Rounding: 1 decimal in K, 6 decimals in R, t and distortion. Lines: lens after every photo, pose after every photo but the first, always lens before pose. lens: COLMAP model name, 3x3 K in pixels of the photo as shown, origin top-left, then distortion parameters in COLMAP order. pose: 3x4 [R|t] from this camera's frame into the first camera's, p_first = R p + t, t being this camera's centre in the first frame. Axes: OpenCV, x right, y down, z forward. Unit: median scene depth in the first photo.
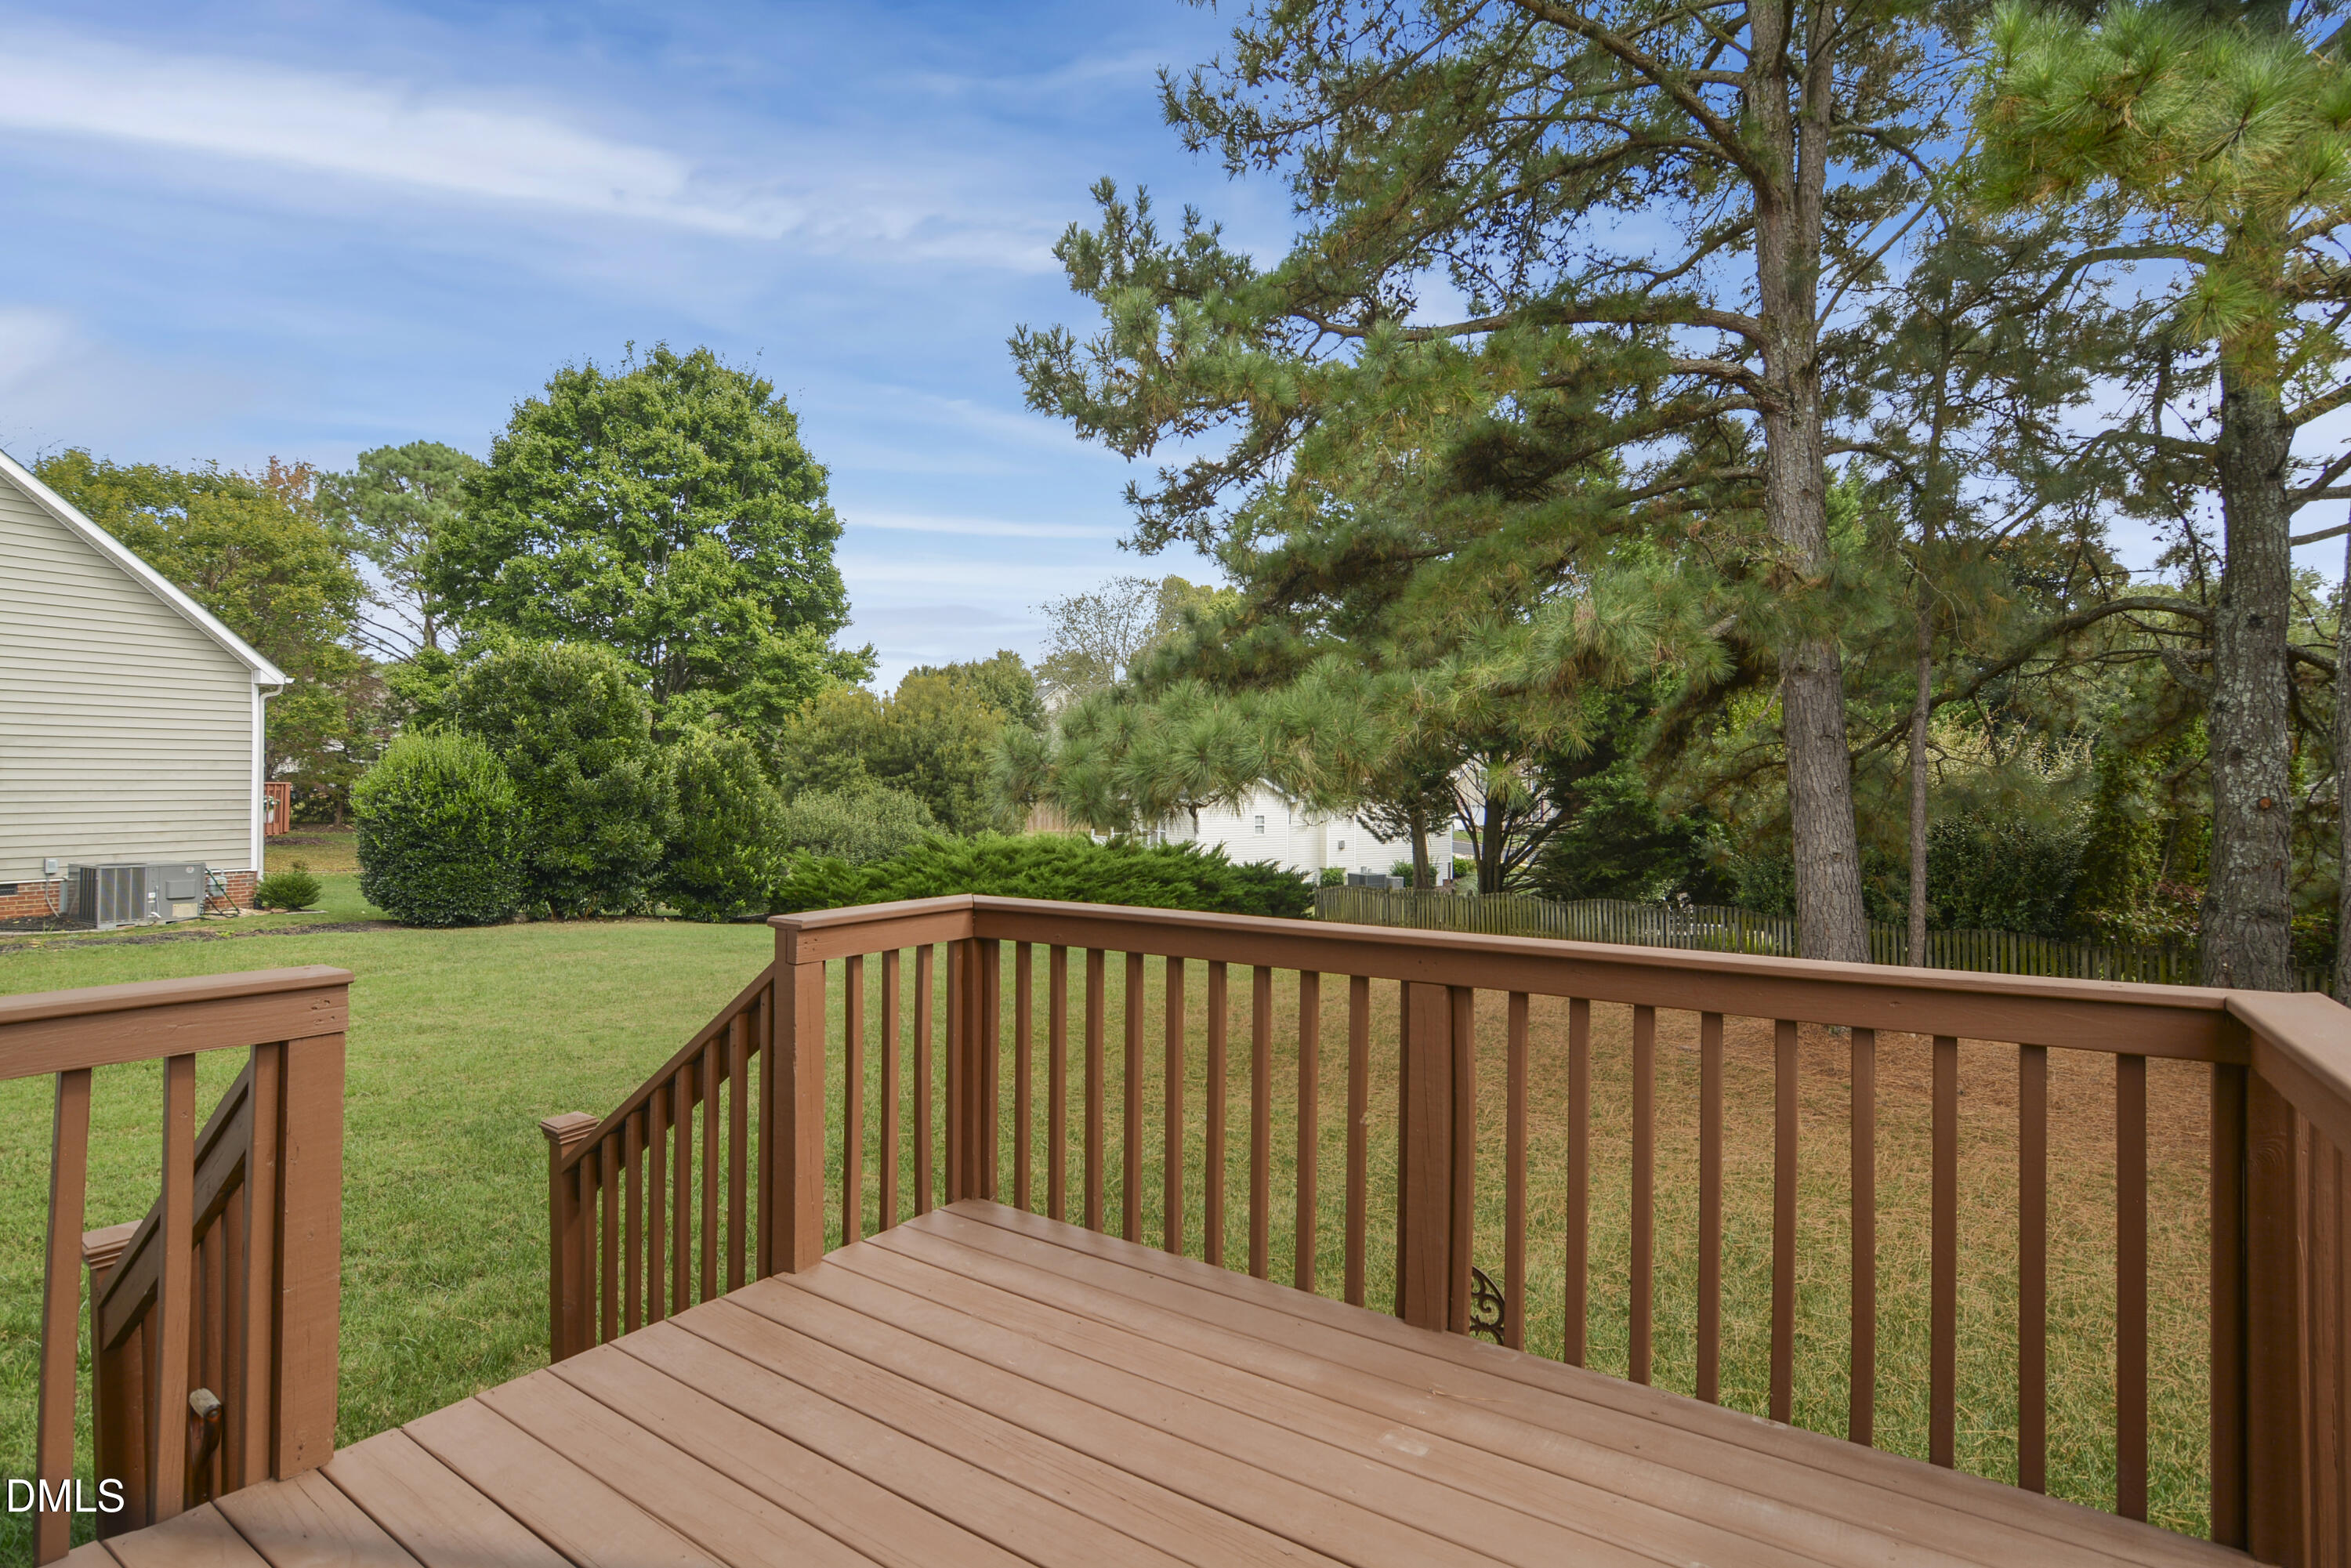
lens RADIAL K [[1131.4, 0, 1175.5], [0, 1131.4, 784.0], [0, 0, 1]] dist [-0.041873, 0.012383]
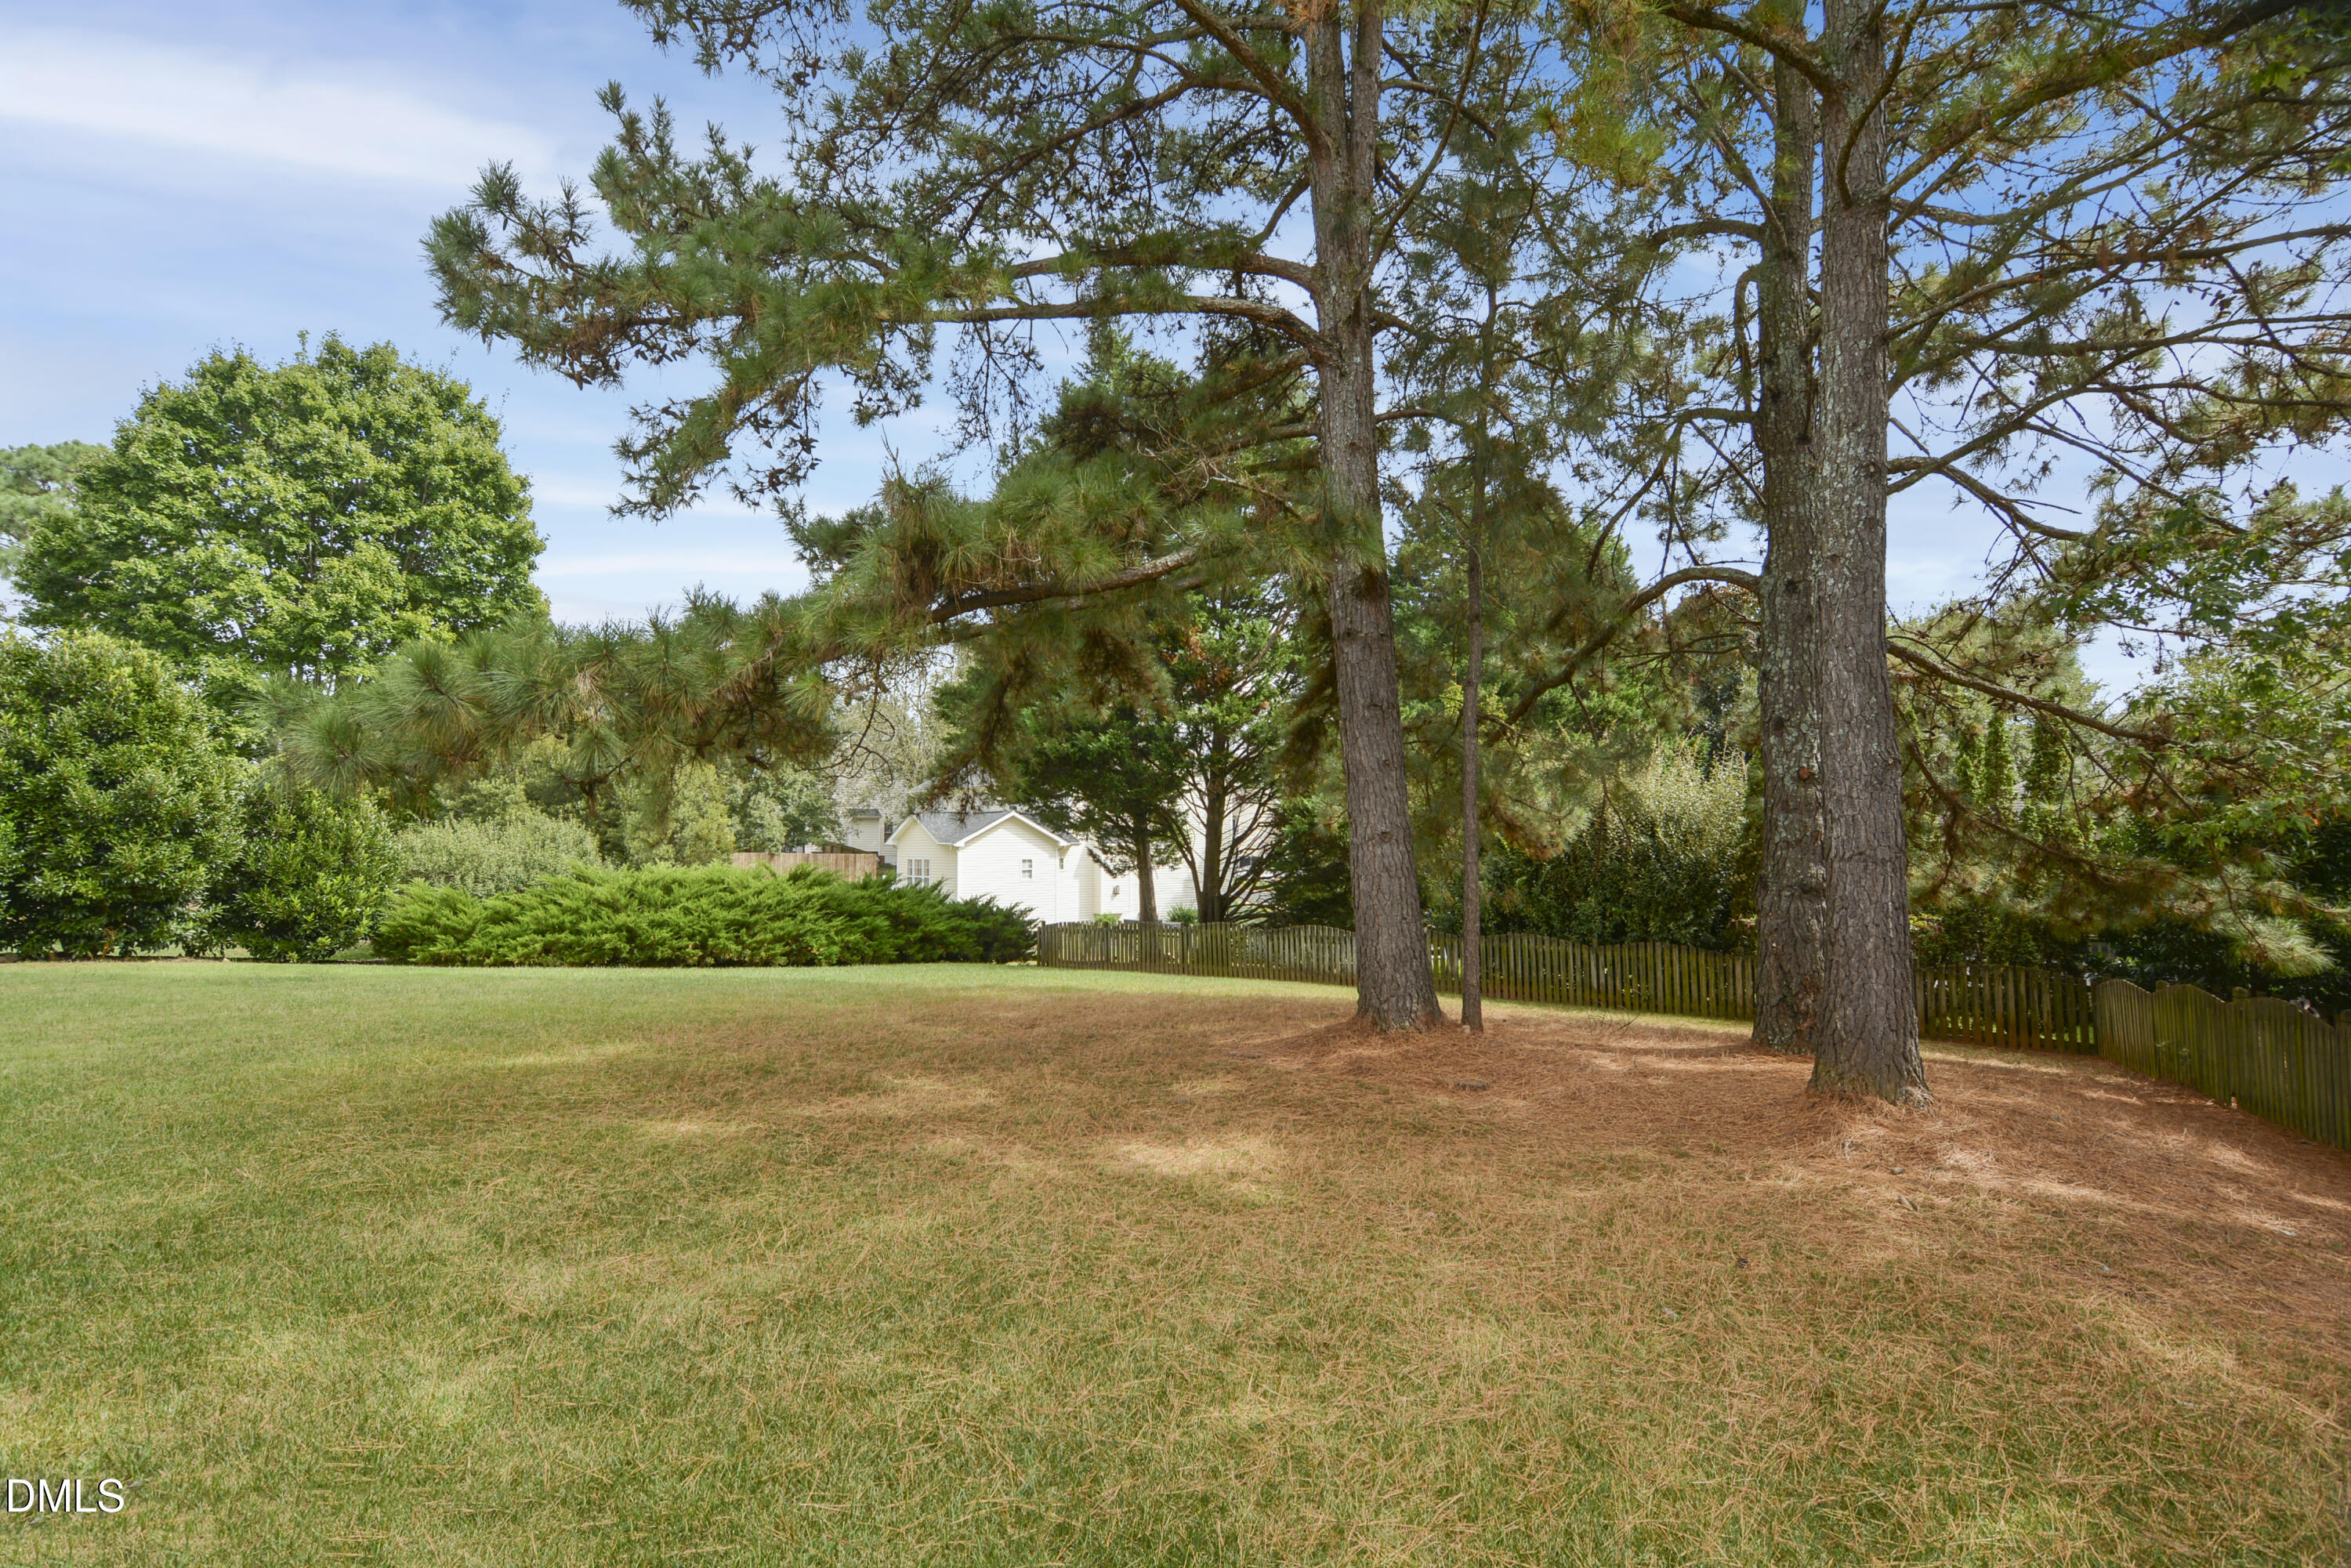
lens RADIAL K [[1131.4, 0, 1175.5], [0, 1131.4, 784.0], [0, 0, 1]] dist [-0.041873, 0.012383]
pose [[0.989372, 0.001785, 0.145396, 0.096073], [0.005875, 0.998617, -0.052238, 0.023378], [-0.145288, 0.052537, 0.987994, 0.036688]]
